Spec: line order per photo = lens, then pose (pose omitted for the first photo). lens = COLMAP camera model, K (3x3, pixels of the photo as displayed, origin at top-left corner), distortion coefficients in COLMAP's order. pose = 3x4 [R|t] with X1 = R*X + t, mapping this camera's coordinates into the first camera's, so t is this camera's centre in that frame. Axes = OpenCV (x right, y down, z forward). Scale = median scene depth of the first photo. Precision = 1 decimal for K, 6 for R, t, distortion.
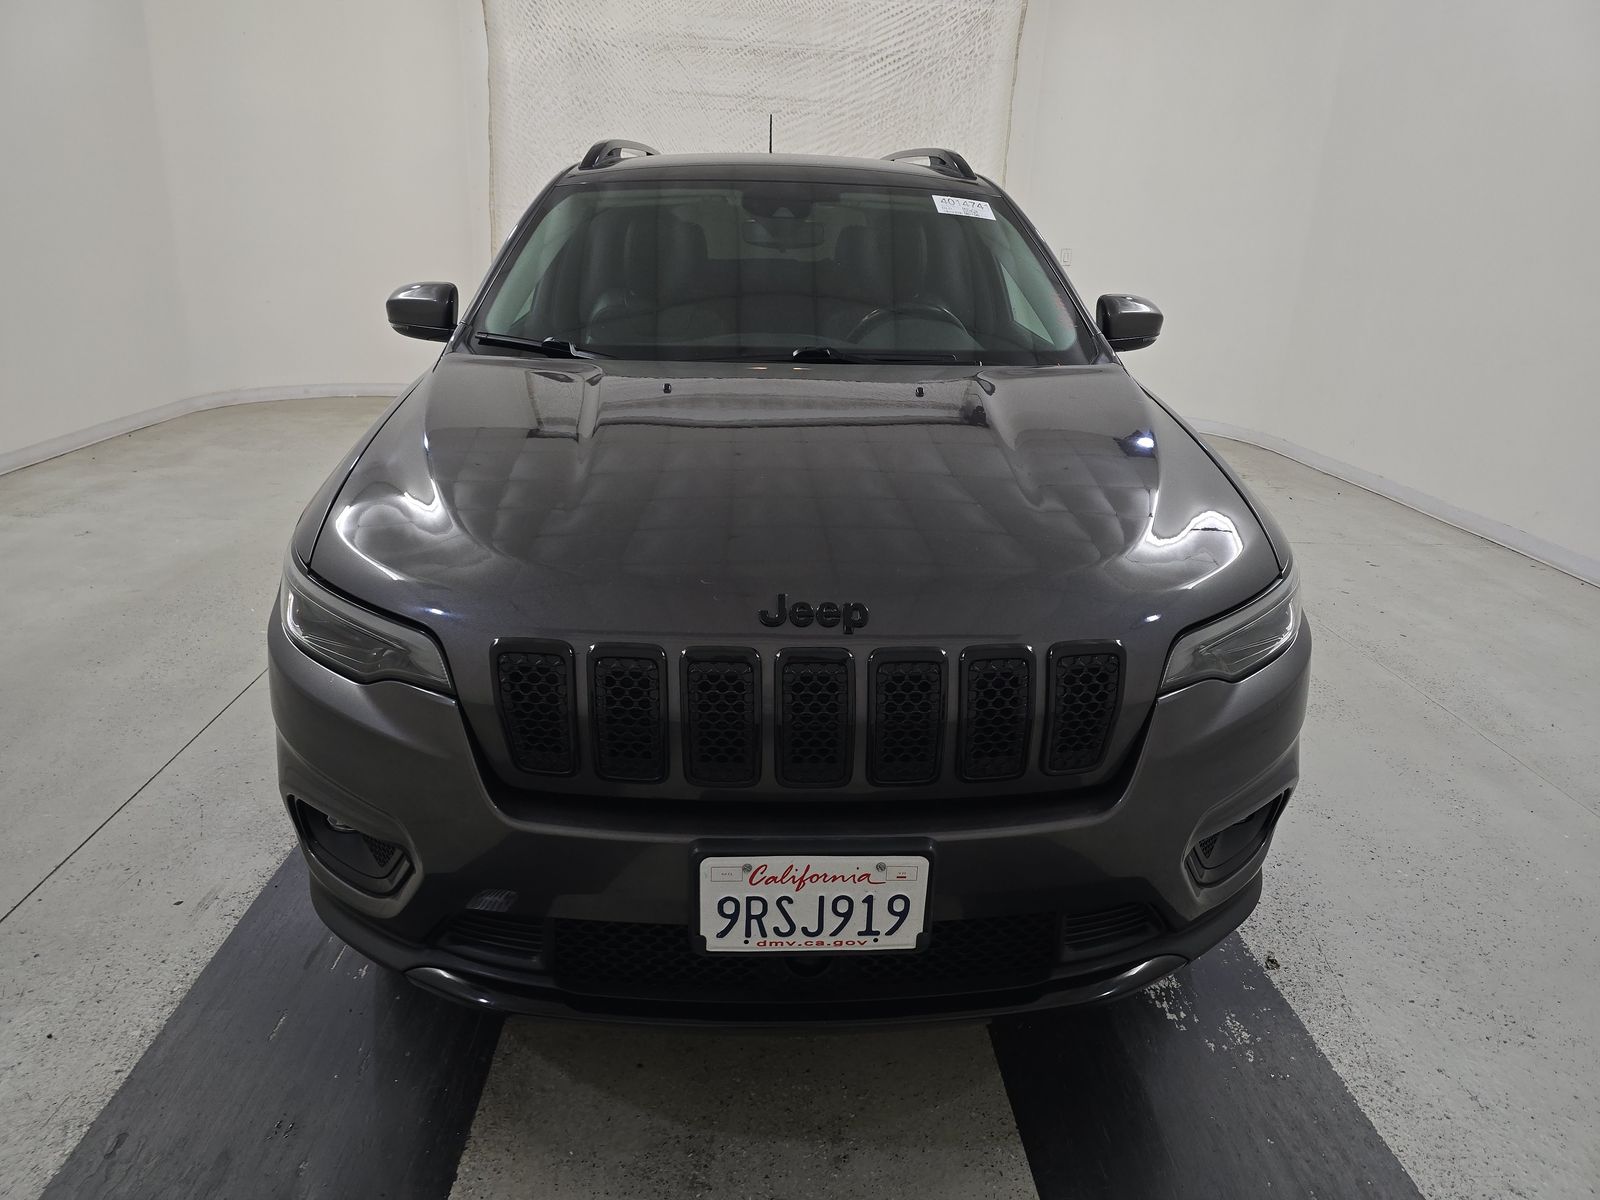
lens RADIAL K [[1060.5, 0, 807.5], [0, 1060.5, 601.5], [0, 0, 1]] dist [0.029942, -0.034593]
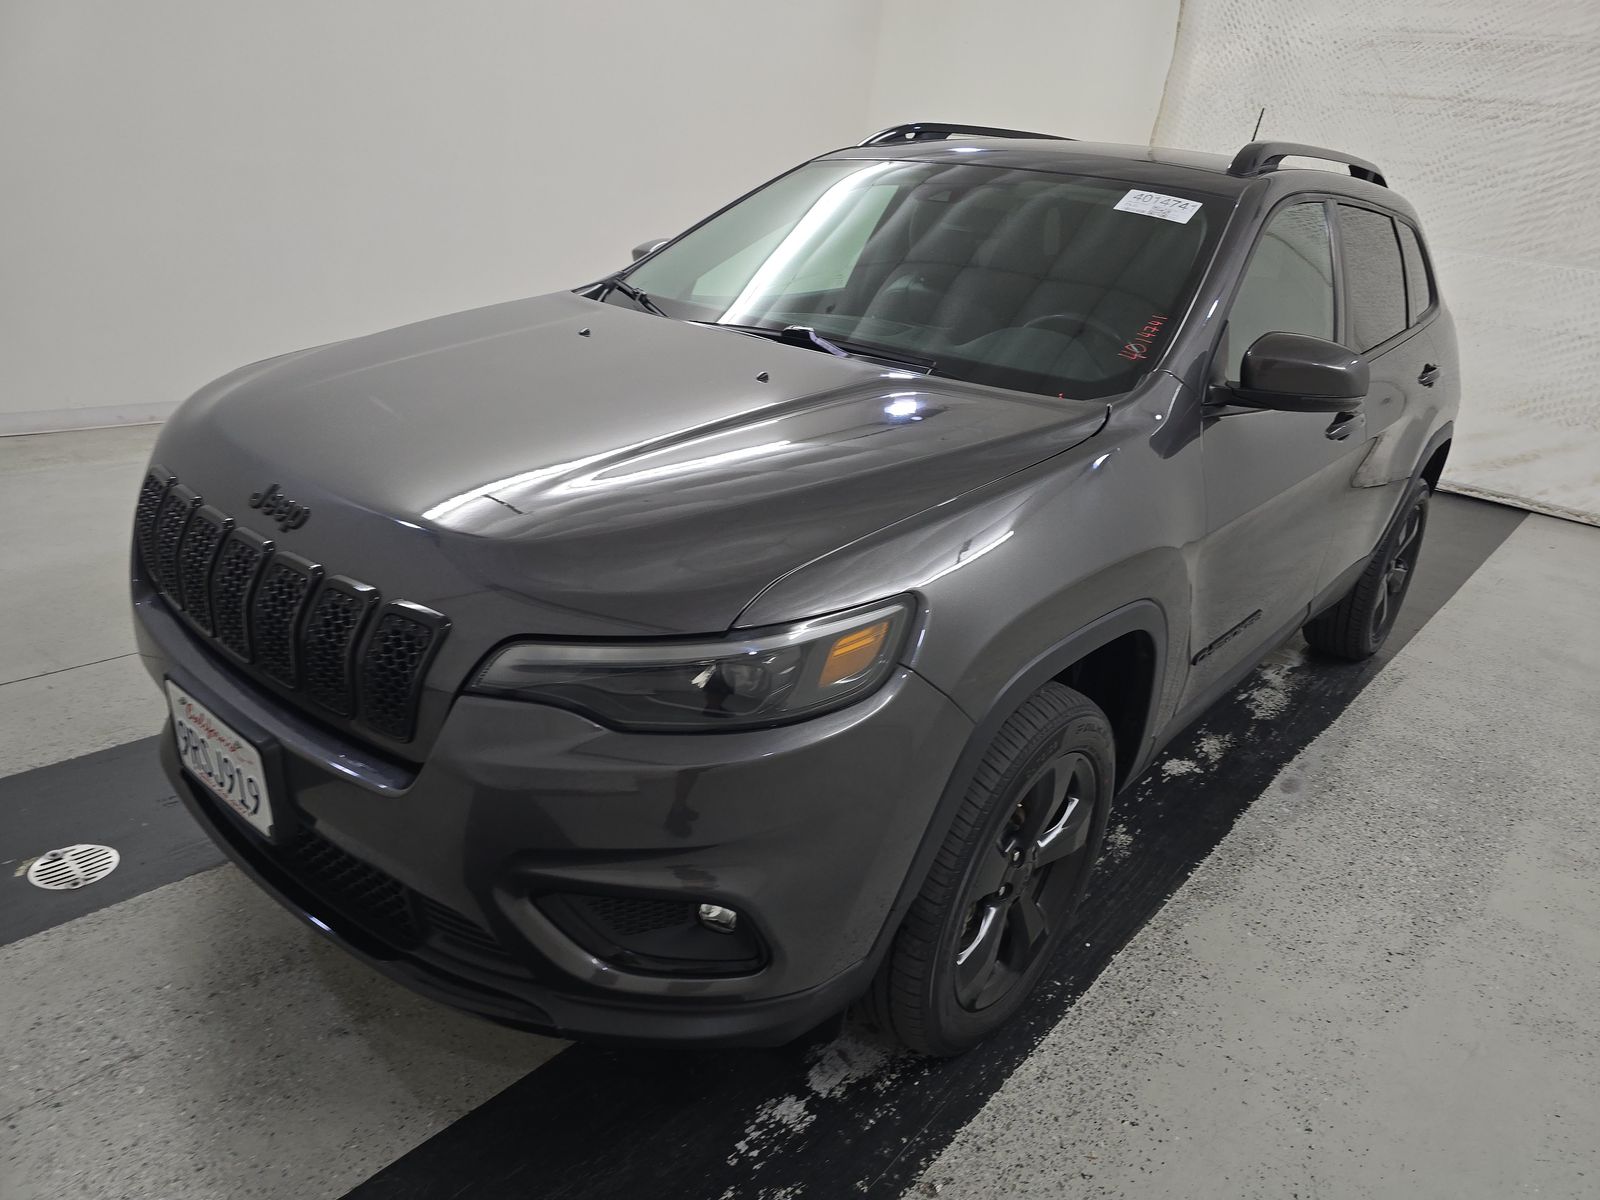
lens RADIAL K [[1060.5, 0, 807.5], [0, 1060.5, 601.5], [0, 0, 1]] dist [0.029942, -0.034593]
pose [[0.738249, 0.286432, -0.610693, 0.192510], [-0.293686, 0.951535, 0.091267, -0.027517], [0.607237, 0.111974, 0.786591, 0.081161]]
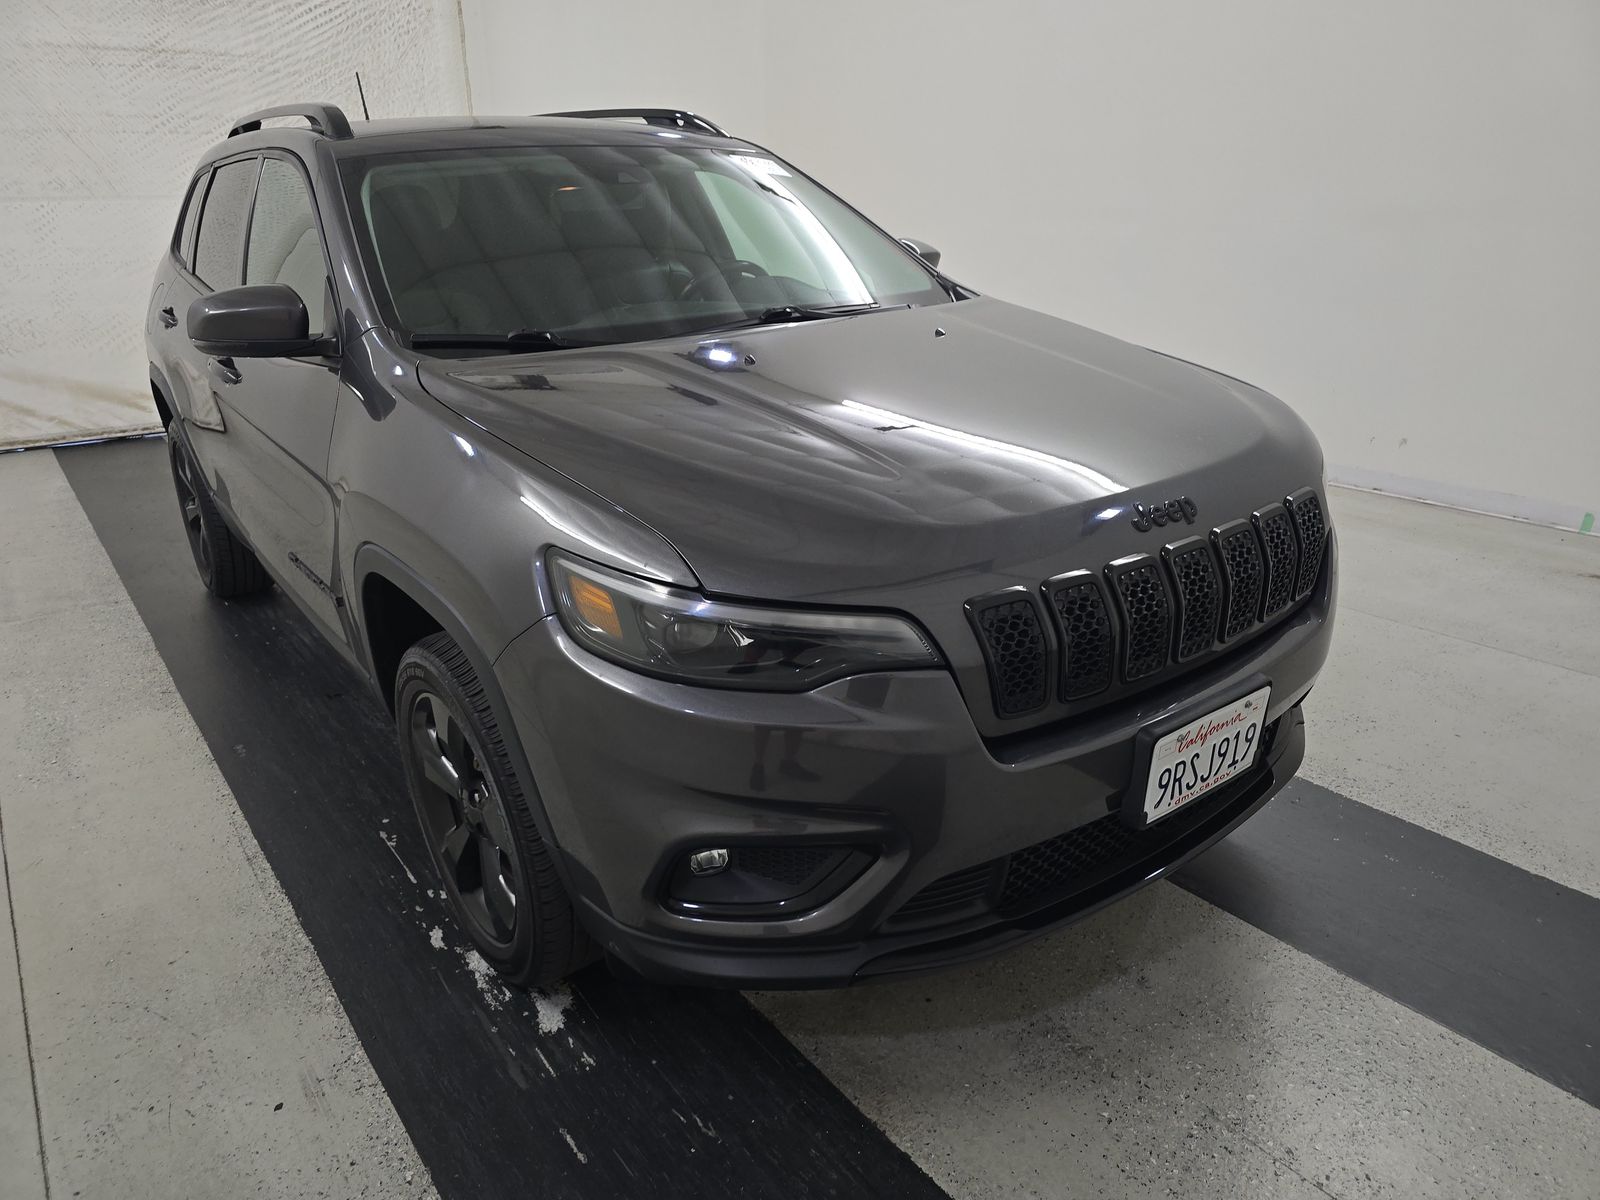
lens RADIAL K [[1064.4, 0, 805.2], [0, 1064.4, 594.3], [0, 0, 1]] dist [0.028126, -0.032912]
pose [[0.828281, -0.241710, 0.505497, -0.161711], [0.228059, 0.969489, 0.089888, -0.017350], [-0.511801, 0.040830, 0.858133, 0.033360]]
